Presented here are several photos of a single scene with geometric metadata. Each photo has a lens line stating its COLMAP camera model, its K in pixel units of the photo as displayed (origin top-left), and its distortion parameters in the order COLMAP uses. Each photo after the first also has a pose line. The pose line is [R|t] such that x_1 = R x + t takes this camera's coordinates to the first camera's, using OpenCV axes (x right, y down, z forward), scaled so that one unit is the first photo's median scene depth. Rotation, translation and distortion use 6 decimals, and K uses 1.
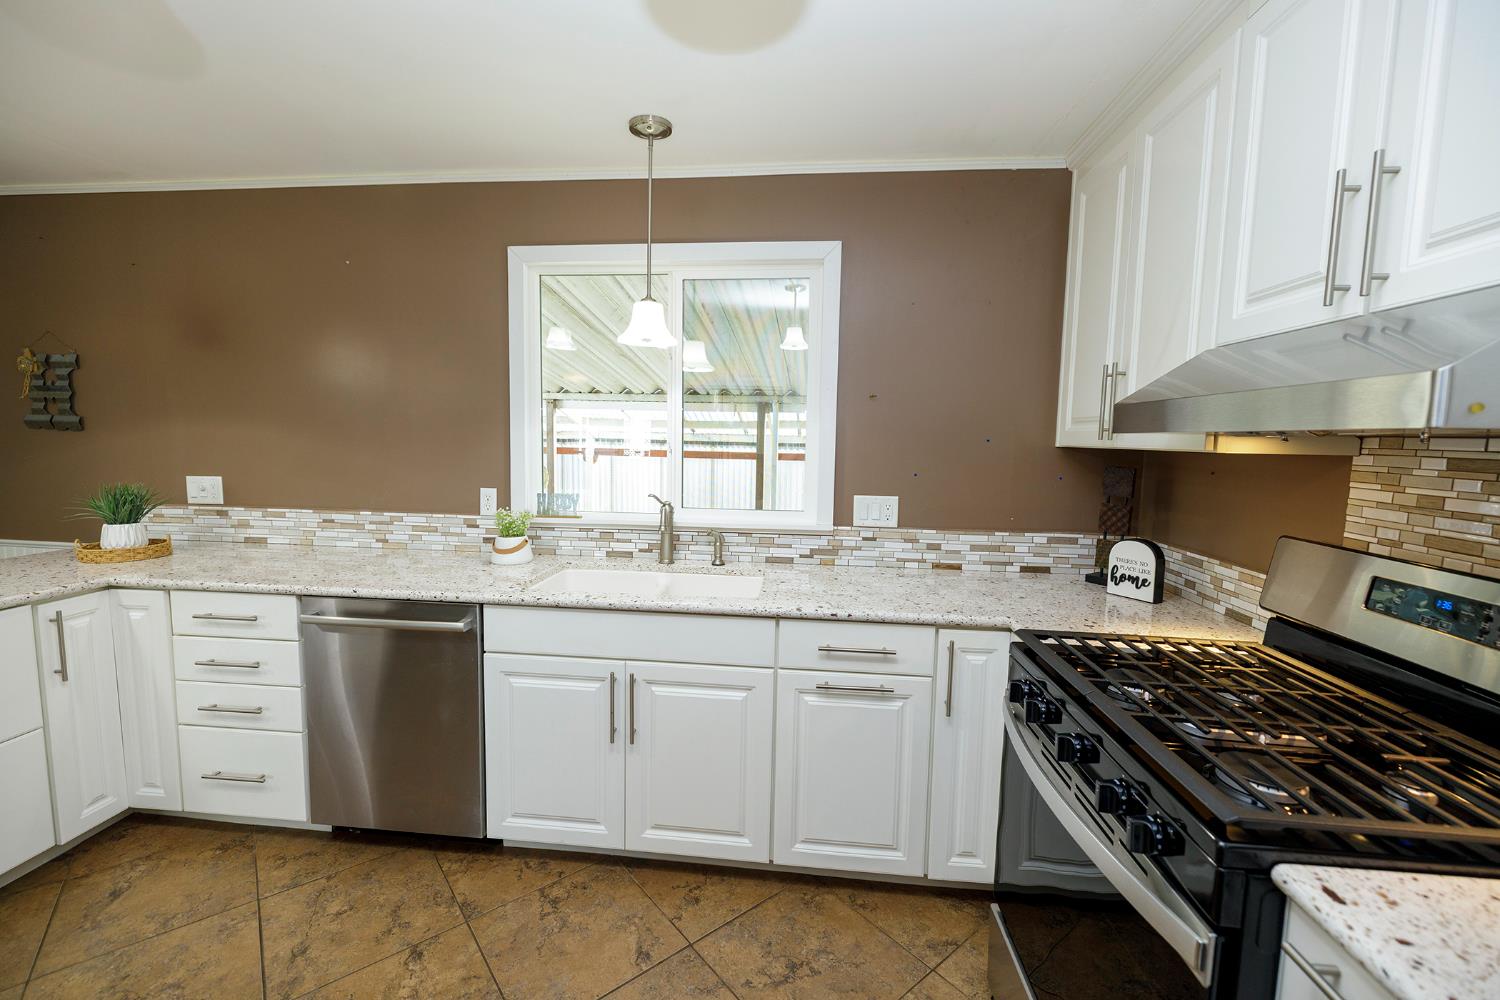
lens RADIAL K [[625.6, 0, 742.1], [0, 625.6, 495.1], [0, 0, 1]] dist [0.001108, -0.000970]
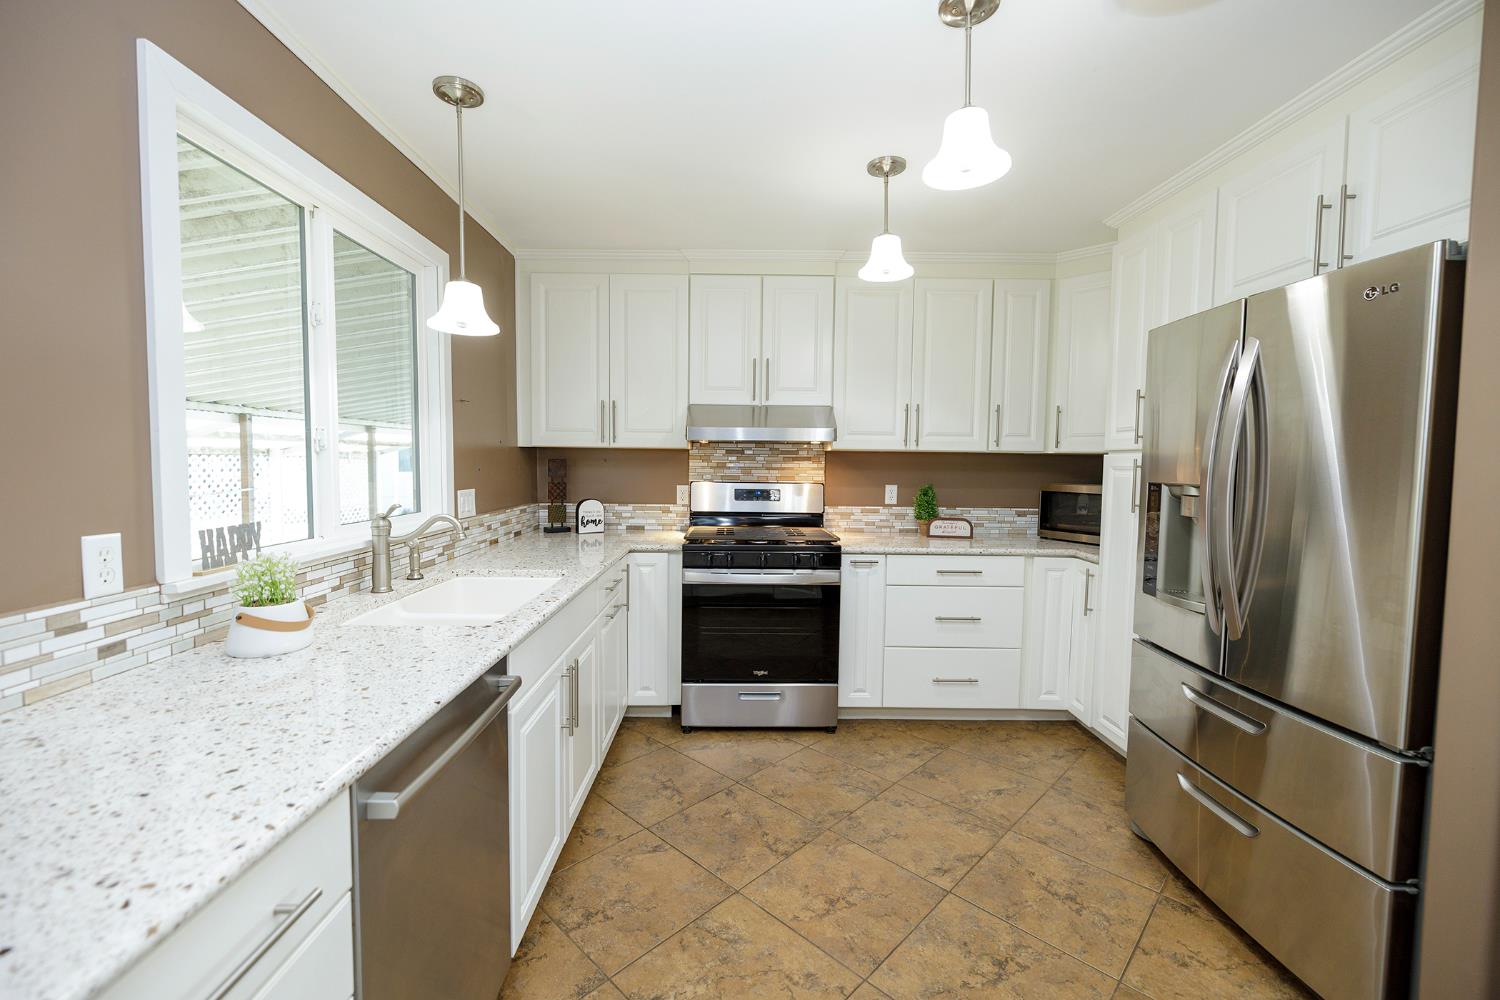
lens RADIAL K [[625.6, 0, 740.0], [0, 625.6, 497.5], [0, 0, 1]] dist [0.001108, -0.000970]
pose [[-0.110476, -0.076644, 0.990919, -0.943428], [0.079679, 0.993130, 0.085699, -0.041094], [-0.990680, 0.088423, -0.103610, 0.622510]]
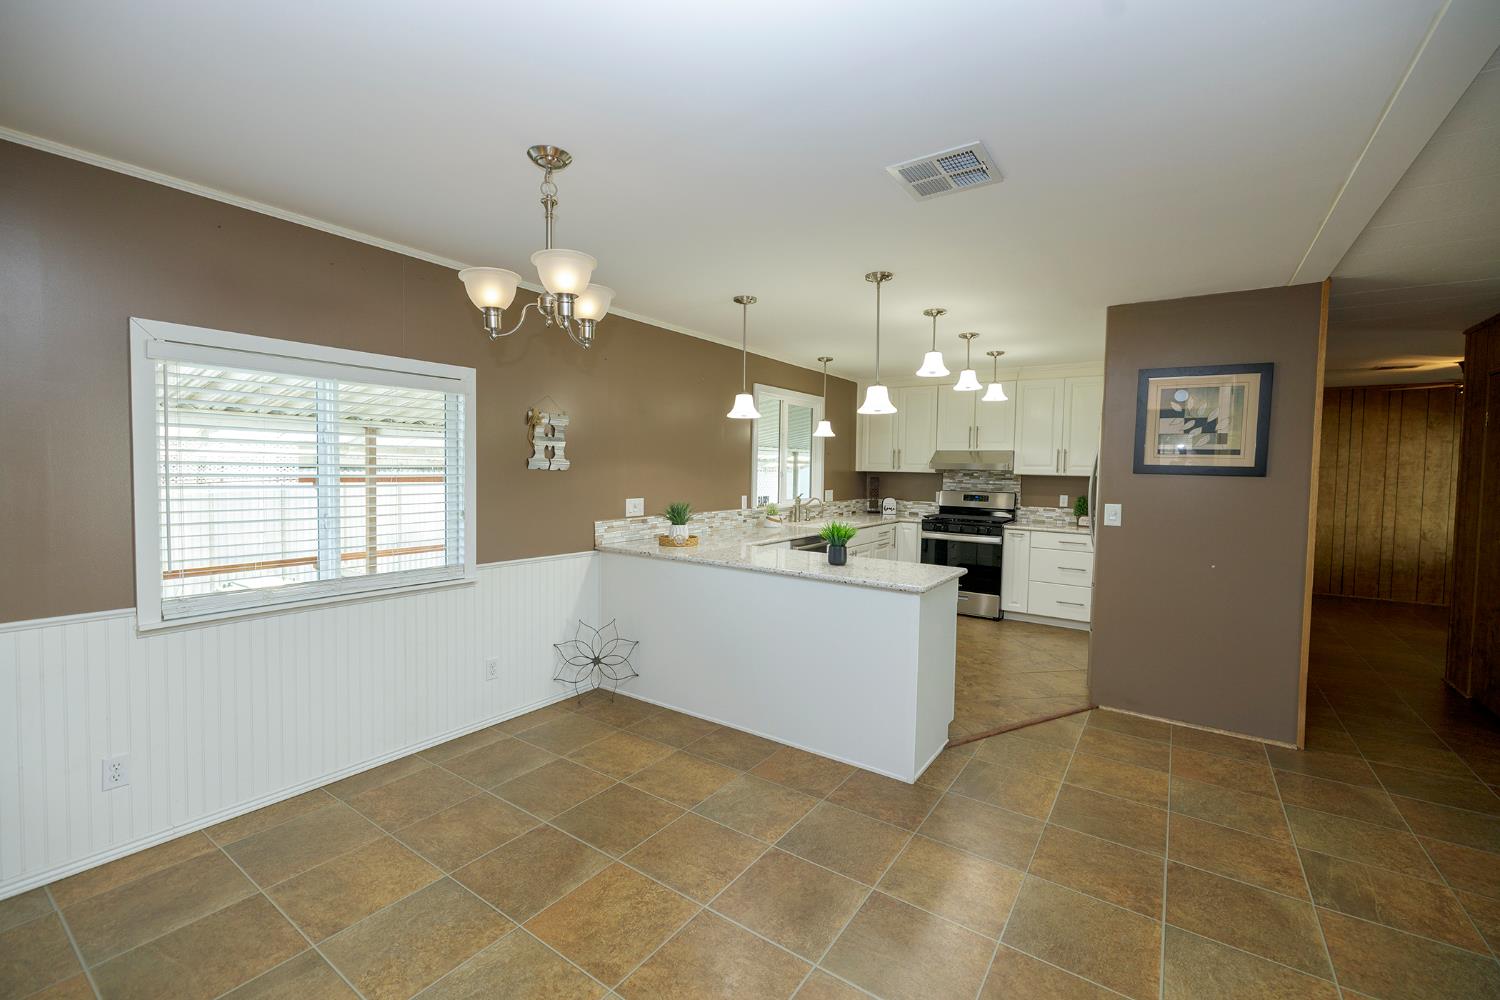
lens RADIAL K [[625.6, 0, 746.2], [0, 625.6, 490.7], [0, 0, 1]] dist [0.001108, -0.000970]
pose [[0.477975, -0.044105, 0.877265, -2.315479], [0.072396, 0.997319, 0.010696, -0.050698], [-0.875385, 0.058398, 0.479886, 0.010131]]
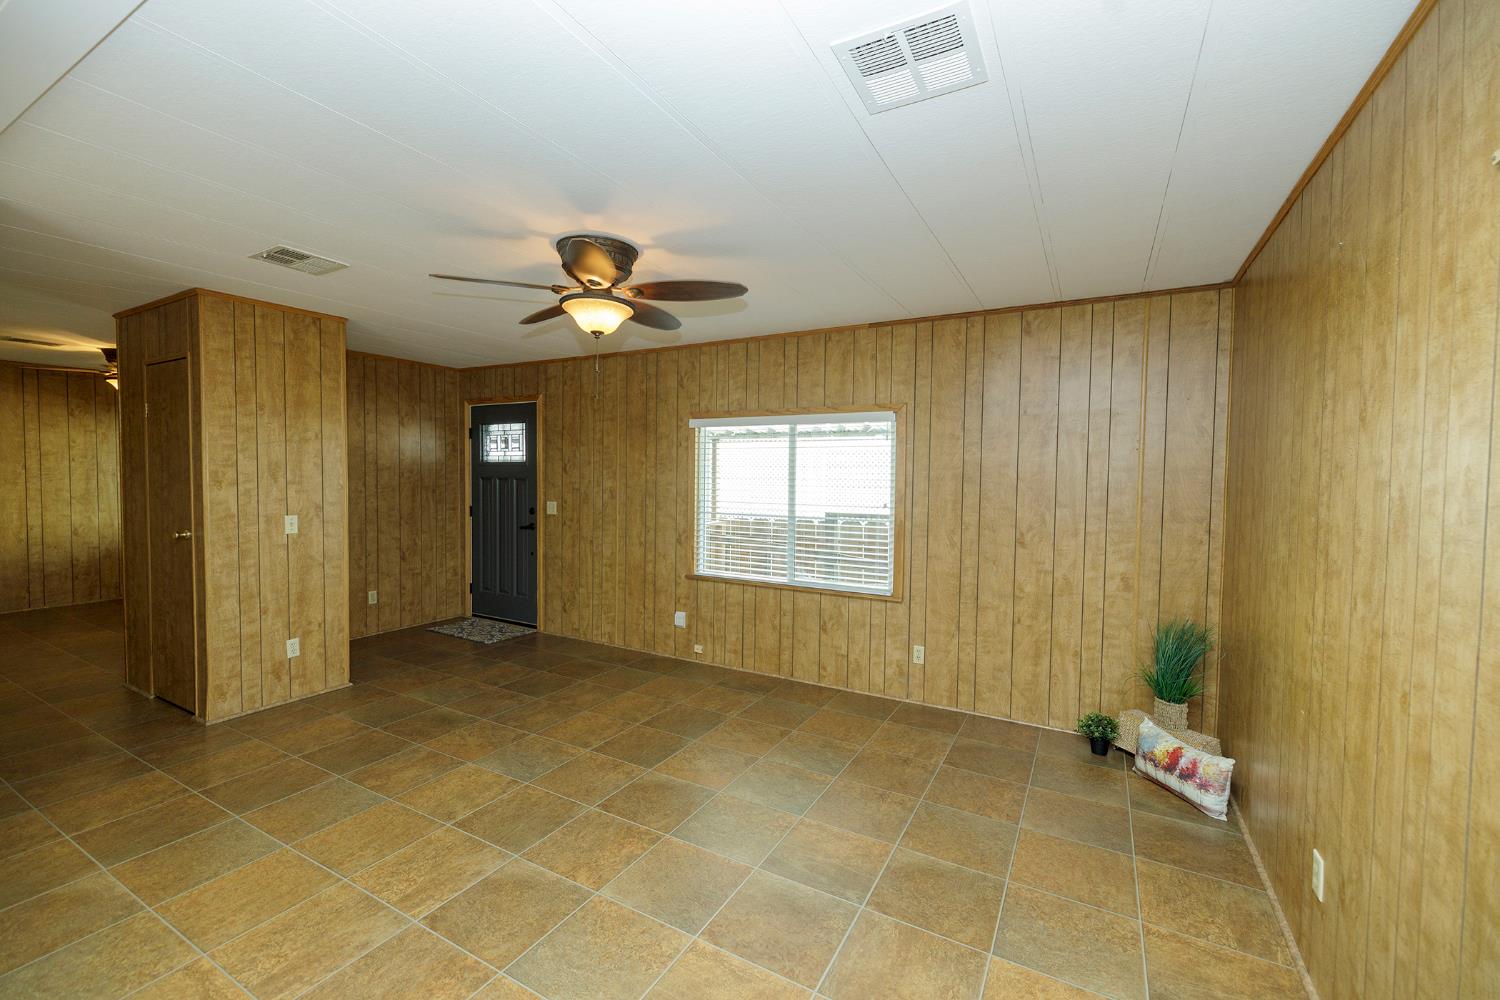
lens RADIAL K [[625.6, 0, 740.2], [0, 625.6, 496.8], [0, 0, 1]] dist [0.001108, -0.000970]
pose [[-0.917567, -0.042001, 0.395357, -1.977721], [0.008945, 0.991972, 0.126142, -0.047507], [-0.397482, 0.119280, -0.909825, -0.036729]]
